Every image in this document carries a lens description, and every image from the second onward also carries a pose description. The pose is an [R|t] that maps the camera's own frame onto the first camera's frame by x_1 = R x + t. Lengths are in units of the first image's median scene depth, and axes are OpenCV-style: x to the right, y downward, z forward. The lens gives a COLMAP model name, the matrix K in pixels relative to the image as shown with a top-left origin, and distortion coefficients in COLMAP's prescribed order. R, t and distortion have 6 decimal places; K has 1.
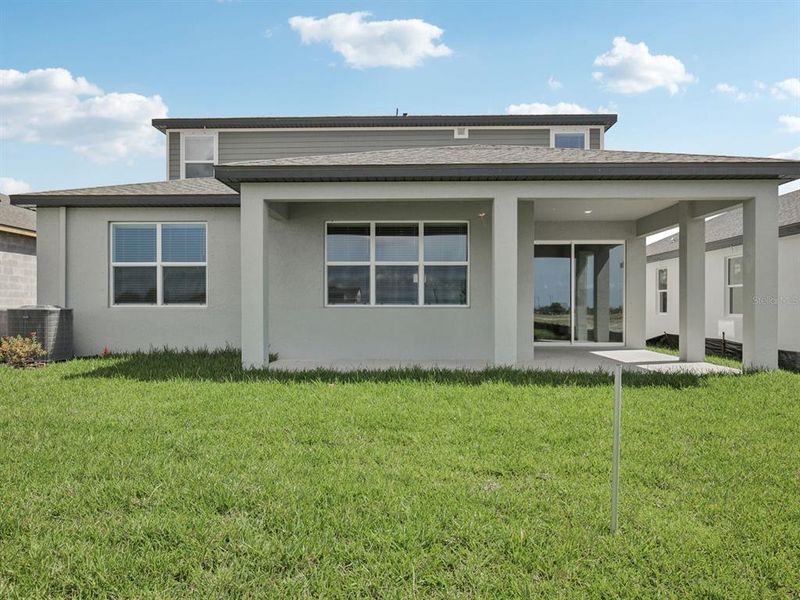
lens RADIAL K [[592.5, 0, 398.6], [0, 592.5, 309.6], [0, 0, 1]] dist [-0.000737, 0.003131]
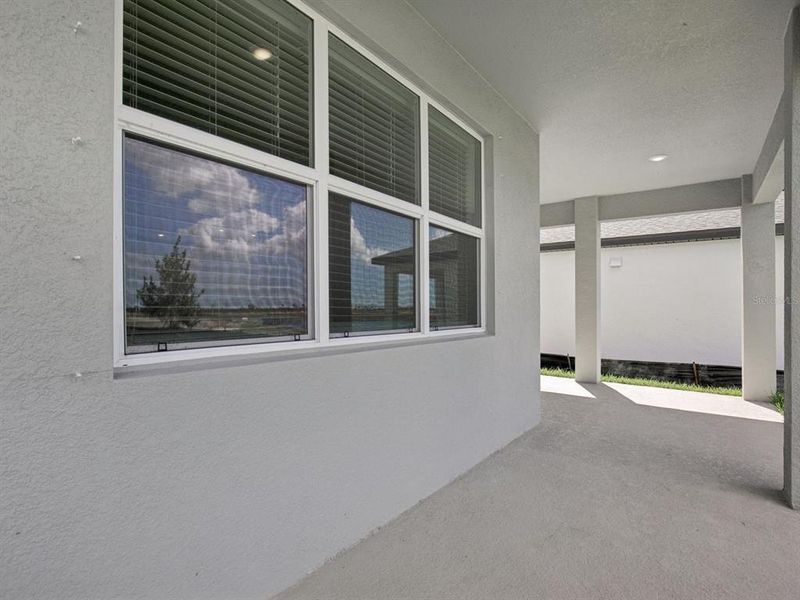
lens RADIAL K [[413.1, 0, 398.7], [0, 413.1, 309.4], [0, 0, 1]] dist [-0.031371, 0.000988]
pose [[0.565667, -0.000379, 0.824634, -0.171741], [-0.001543, 0.999998, 0.001519, -0.021535], [-0.824633, -0.002132, 0.565665, 0.874141]]
